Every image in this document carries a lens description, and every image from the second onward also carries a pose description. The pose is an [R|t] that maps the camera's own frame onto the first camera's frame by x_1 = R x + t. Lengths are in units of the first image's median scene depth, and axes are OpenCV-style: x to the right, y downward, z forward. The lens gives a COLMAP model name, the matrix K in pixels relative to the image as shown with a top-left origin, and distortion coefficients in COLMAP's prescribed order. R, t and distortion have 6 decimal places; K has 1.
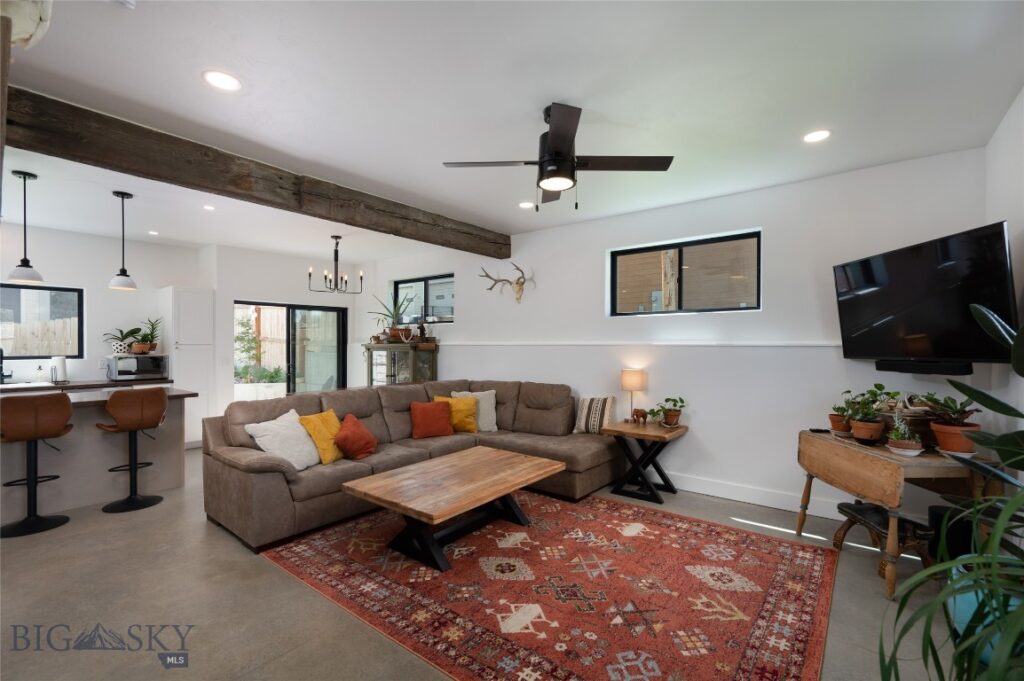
lens RADIAL K [[449.9, 0, 512.0], [0, 449.9, 340.5], [0, 0, 1]] dist [-0.002055, -0.000200]
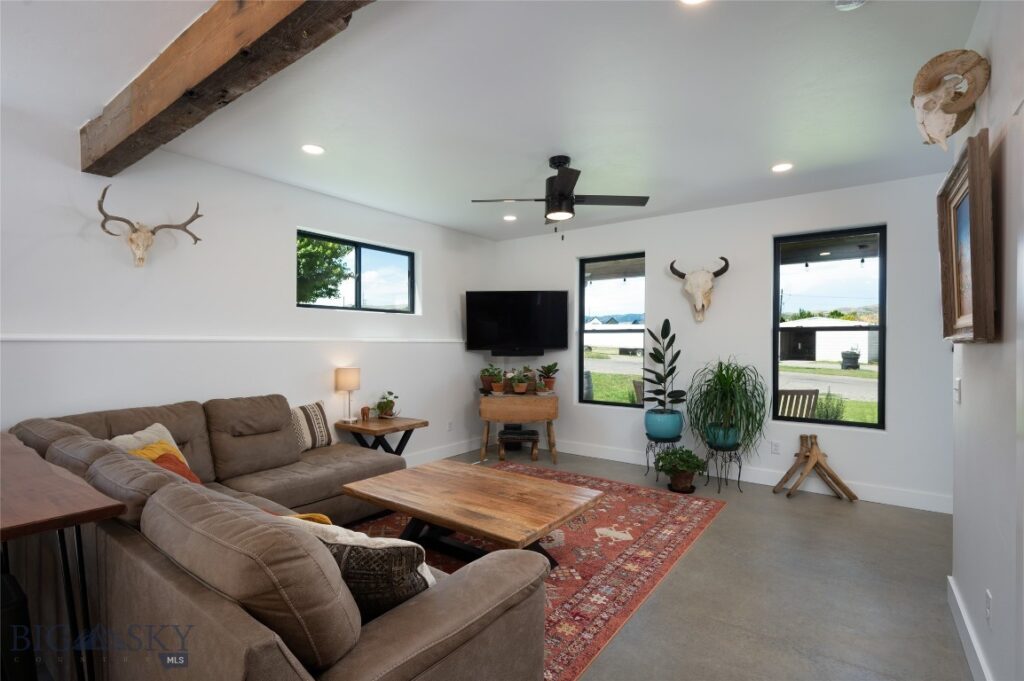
lens RADIAL K [[480.7, 0, 512.0], [0, 480.7, 340.5], [0, 0, 1]] dist [0.000474, 0.000611]
pose [[-0.024023, 0.002493, 0.999708, -1.298195], [-0.007881, 0.999965, -0.002683, 0.013335], [-0.999680, -0.007943, -0.024003, 1.190564]]
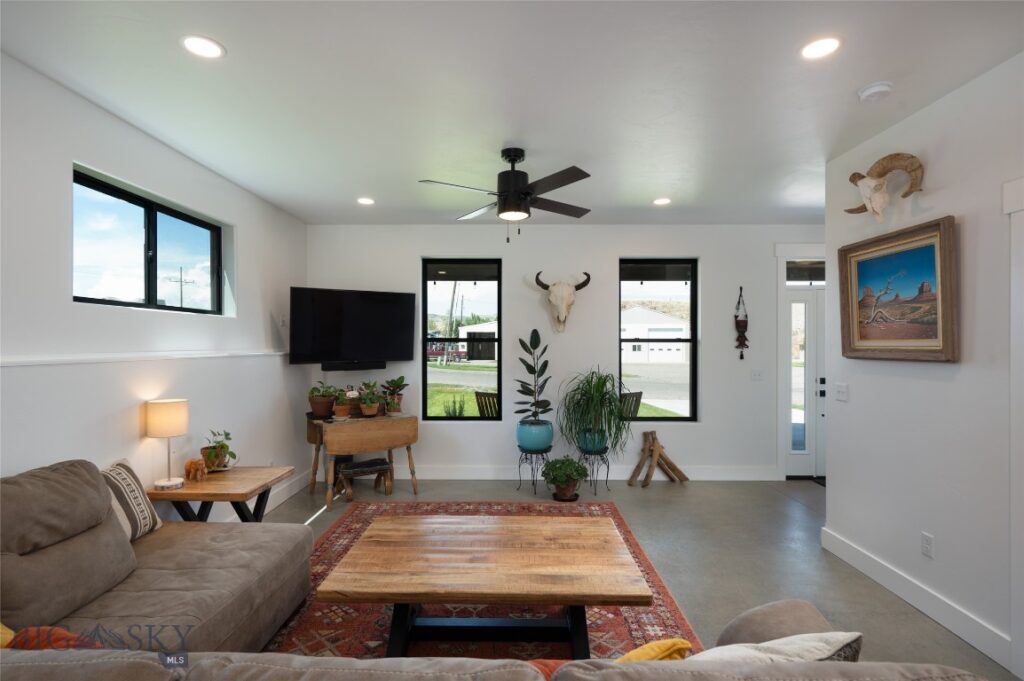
lens RADIAL K [[504.0, 0, 512.0], [0, 504.0, 340.5], [0, 0, 1]] dist [-0.000546, 0.000003]
pose [[-0.606060, 0.003222, 0.795413, -0.934485], [-0.005684, 0.999949, -0.008381, -0.020571], [-0.795399, -0.009600, -0.606010, 1.813987]]
